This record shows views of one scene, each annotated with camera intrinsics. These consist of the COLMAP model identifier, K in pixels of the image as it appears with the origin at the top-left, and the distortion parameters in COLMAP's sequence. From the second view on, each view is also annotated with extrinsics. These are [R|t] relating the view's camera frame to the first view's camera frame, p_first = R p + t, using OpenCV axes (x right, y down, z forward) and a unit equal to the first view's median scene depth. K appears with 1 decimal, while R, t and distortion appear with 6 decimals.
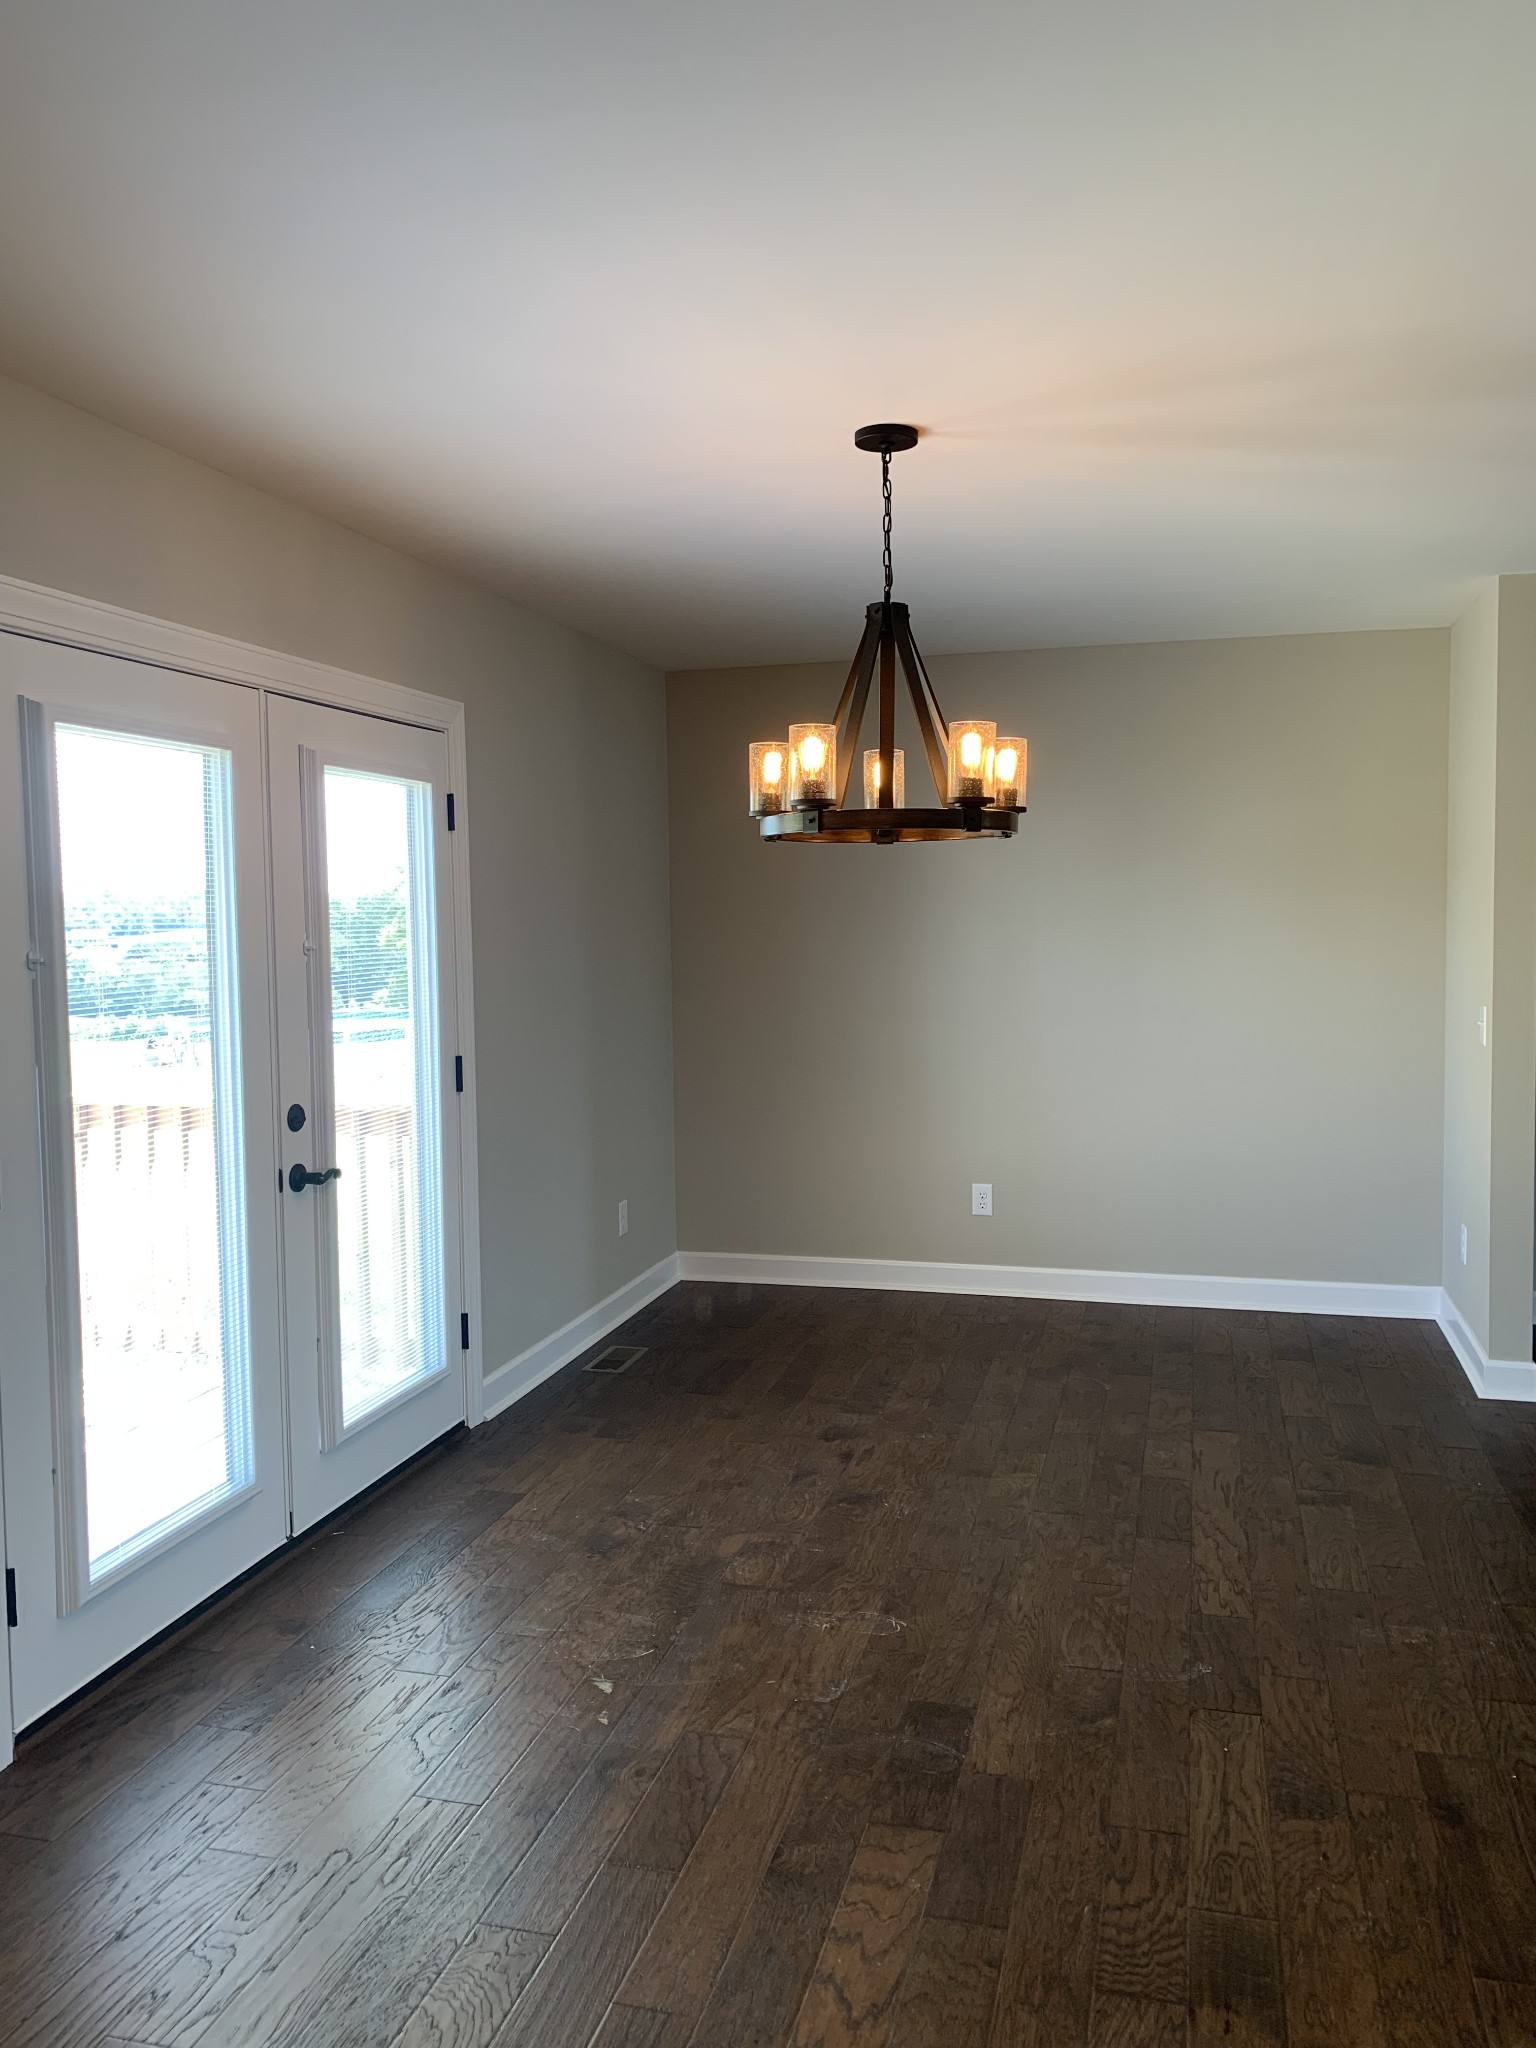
lens RADIAL K [[1568.8, 0, 765.5], [0, 1568.8, 1007.4], [0, 0, 1]] dist [0.074727, -0.086632]
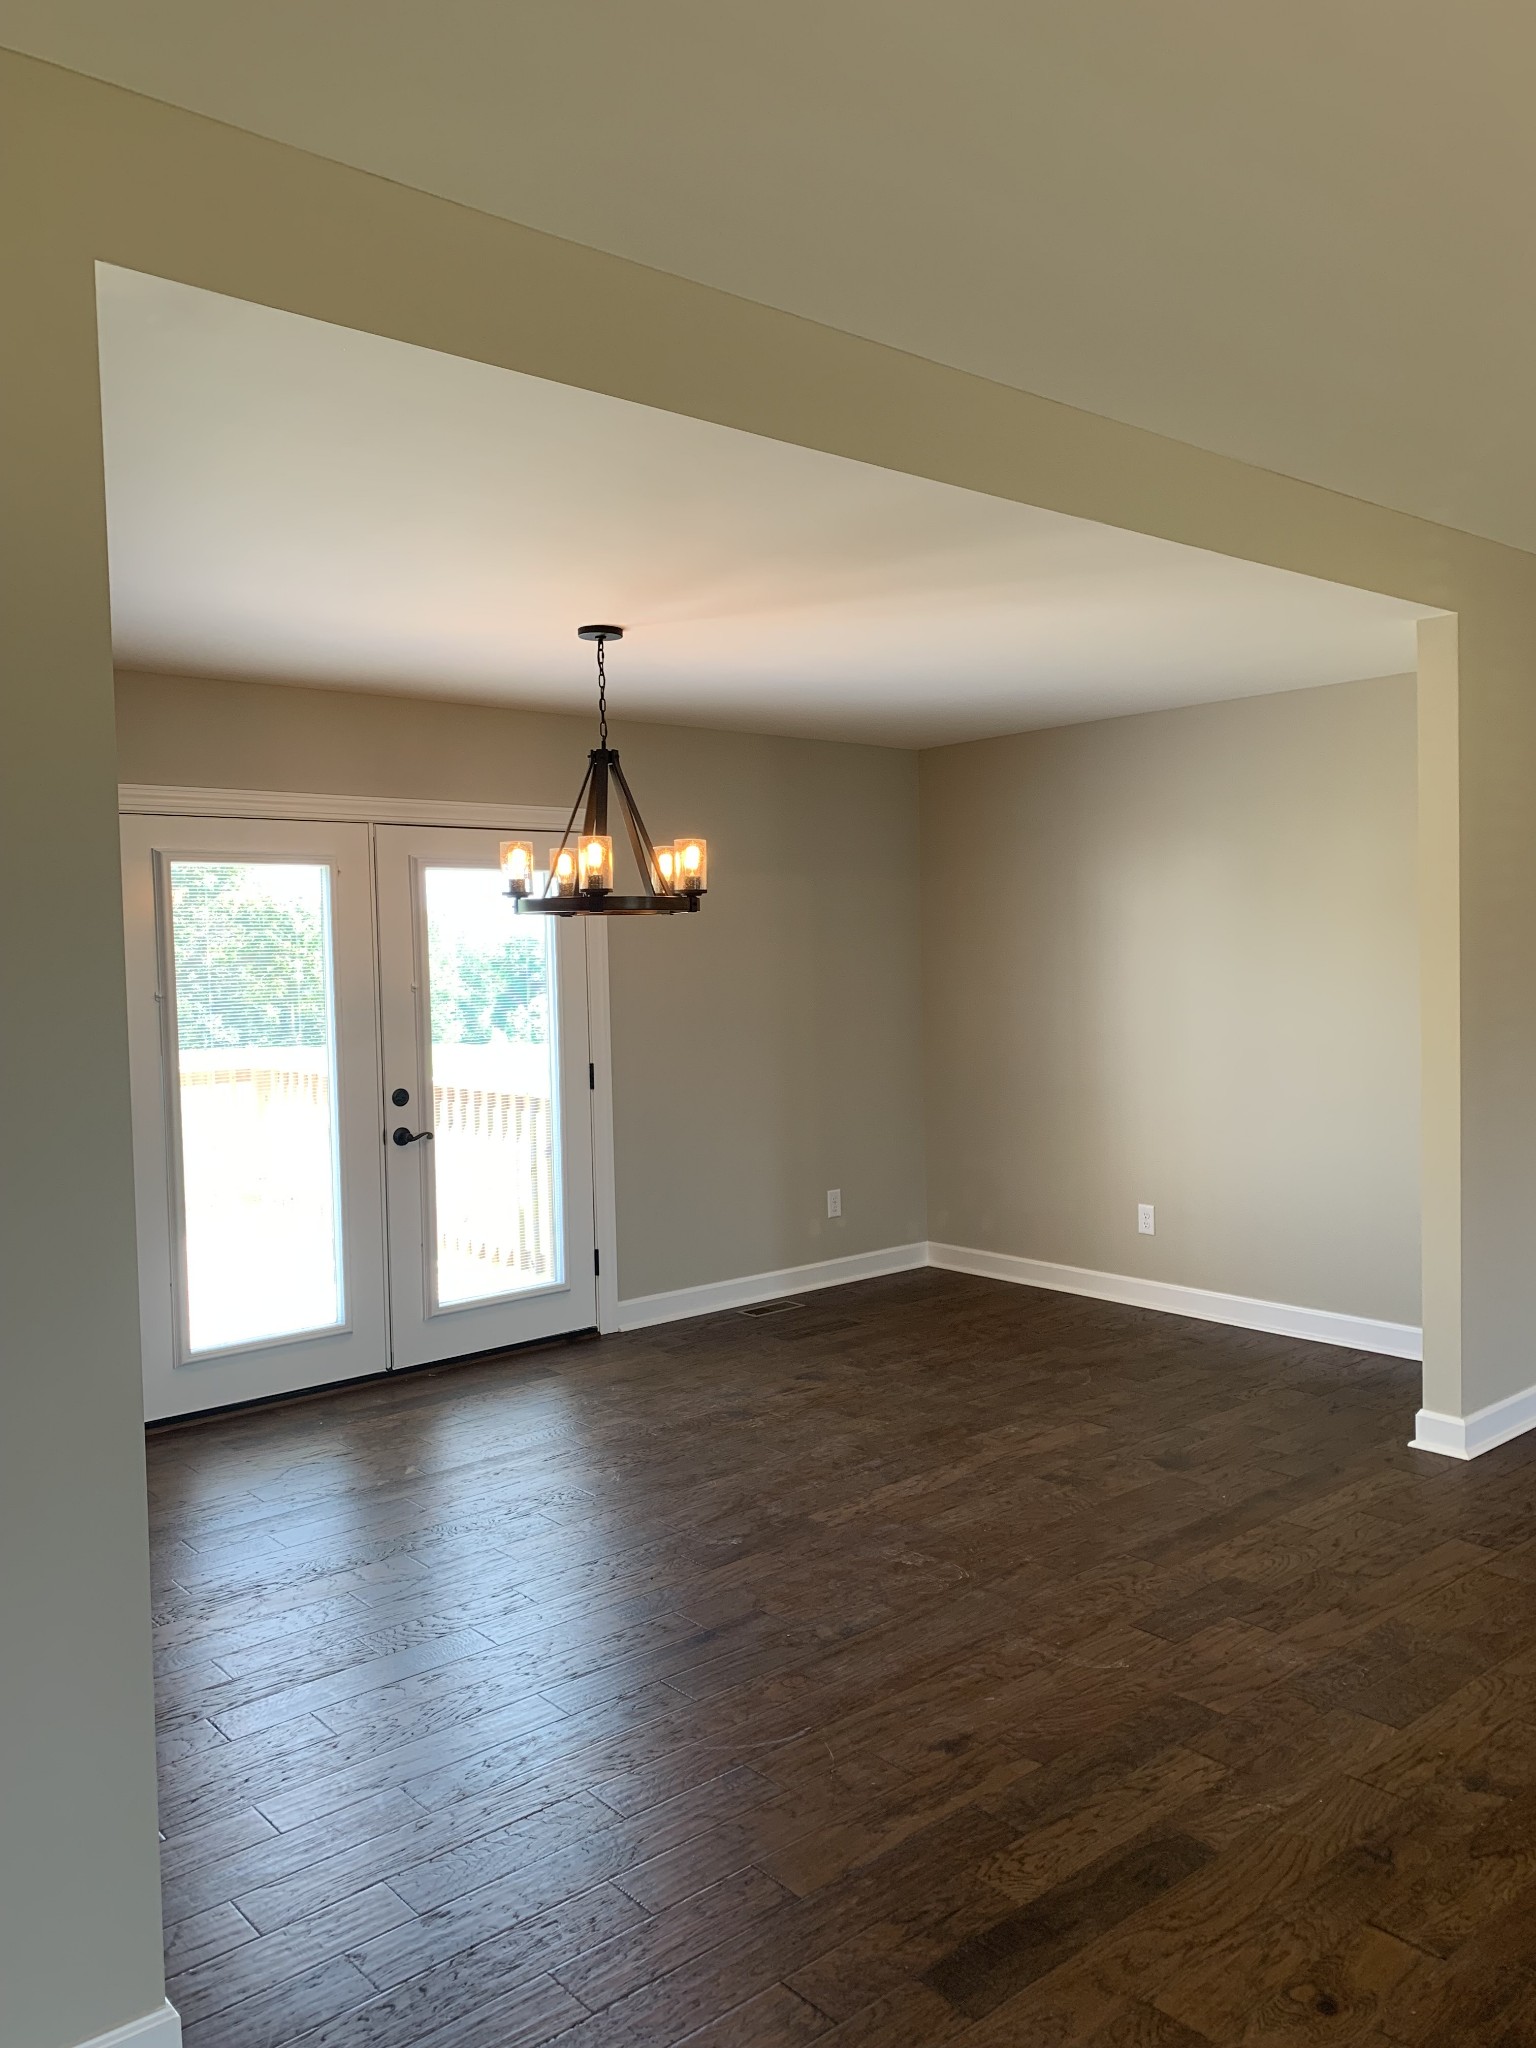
lens RADIAL K [[1550.9, 0, 780.8], [0, 1550.9, 1018.1], [0, 0, 1]] dist [0.094998, -0.082036]
pose [[0.829313, 0.022370, -0.558337, 0.793631], [-0.025168, 0.999680, 0.002671, -0.019322], [0.558217, 0.011837, 0.829610, -0.052668]]
